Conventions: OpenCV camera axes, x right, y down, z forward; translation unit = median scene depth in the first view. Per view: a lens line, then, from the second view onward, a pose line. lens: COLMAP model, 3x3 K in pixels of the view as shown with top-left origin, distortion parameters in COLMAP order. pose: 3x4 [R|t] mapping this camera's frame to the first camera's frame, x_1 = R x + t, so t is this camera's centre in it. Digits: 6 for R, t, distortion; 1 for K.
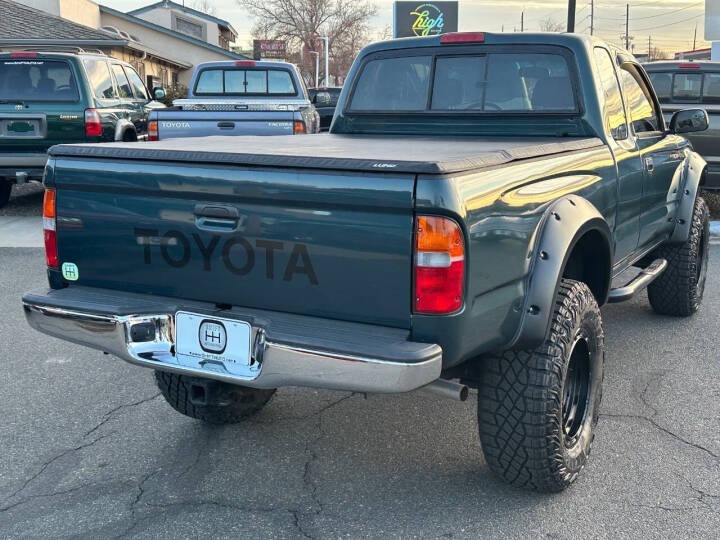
lens RADIAL K [[899.2, 0, 360.0], [0, 899.2, 270.0], [0, 0, 1]] dist [0.198910, -0.415334]
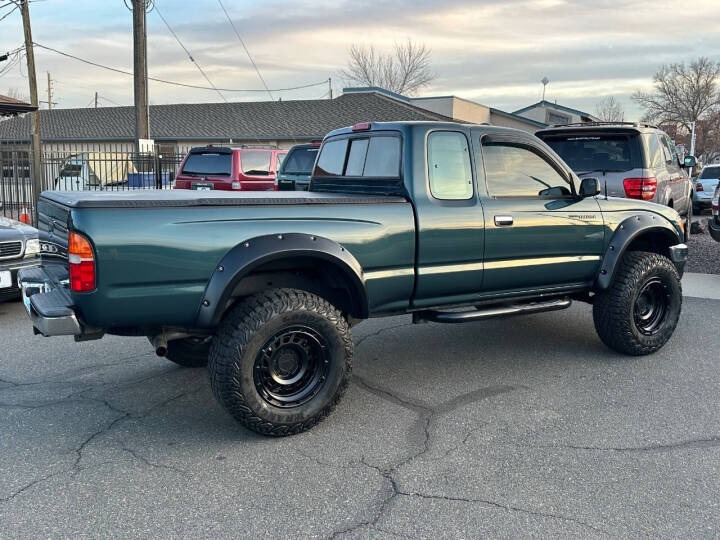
lens RADIAL K [[660.7, 0, 360.0], [0, 660.7, 270.0], [0, 0, 1]] dist [0.152551, -0.274065]
pose [[0.854724, 0.078736, -0.513077, 0.790910], [-0.100040, 0.994885, -0.013981, -0.017434], [0.509351, 0.063278, 0.858229, 0.135689]]
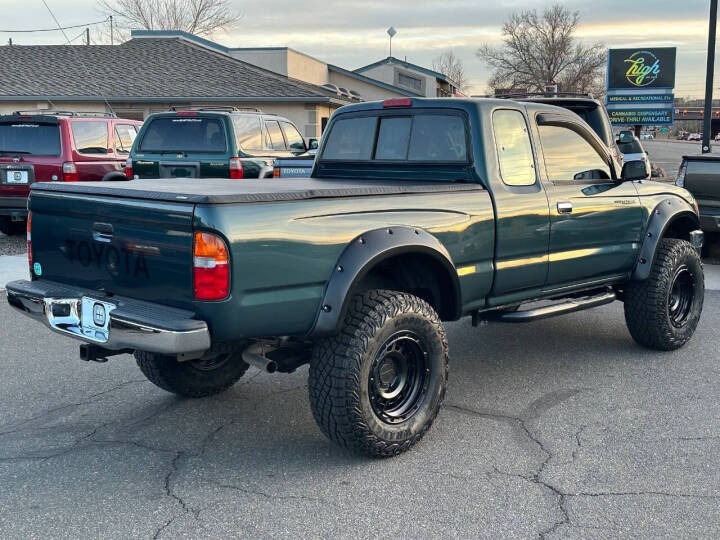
lens RADIAL K [[899.2, 0, 360.0], [0, 899.2, 270.0], [0, 0, 1]] dist [0.198910, -0.415334]
pose [[0.961636, 0.037267, -0.271786, 0.483408], [-0.050890, 0.997767, -0.043247, 0.034142], [0.269567, 0.055419, 0.961386, -0.221173]]
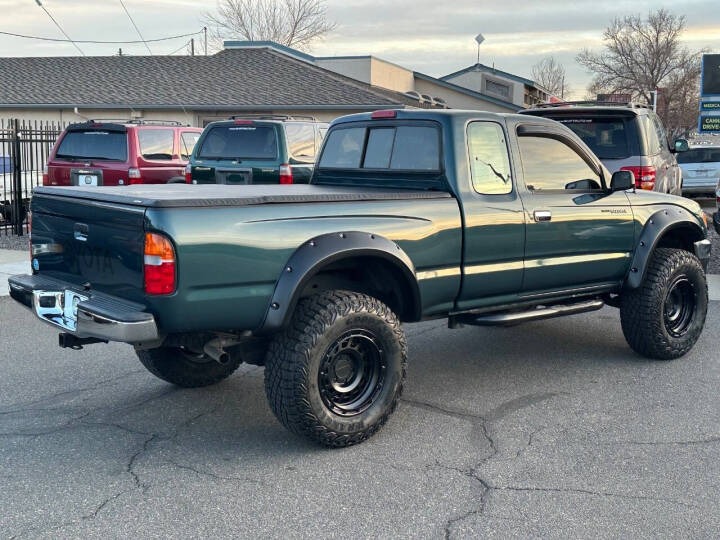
lens RADIAL K [[899.2, 0, 360.0], [0, 899.2, 270.0], [0, 0, 1]] dist [0.198910, -0.415334]
pose [[0.924237, 0.055219, -0.377806, 0.692648], [-0.076921, 0.996128, -0.042582, 0.030643], [0.373992, 0.068417, 0.924905, -0.233363]]
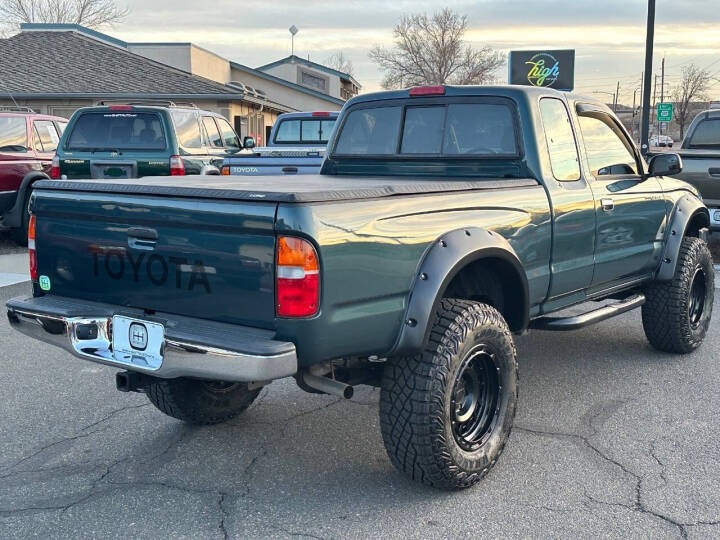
lens RADIAL K [[899.2, 0, 360.0], [0, 899.2, 270.0], [0, 0, 1]] dist [0.198910, -0.415334]
pose [[0.988613, 0.018782, -0.149306, 0.239867], [-0.026480, 0.998411, -0.049737, 0.029023], [0.148135, 0.053124, 0.987539, -0.126874]]
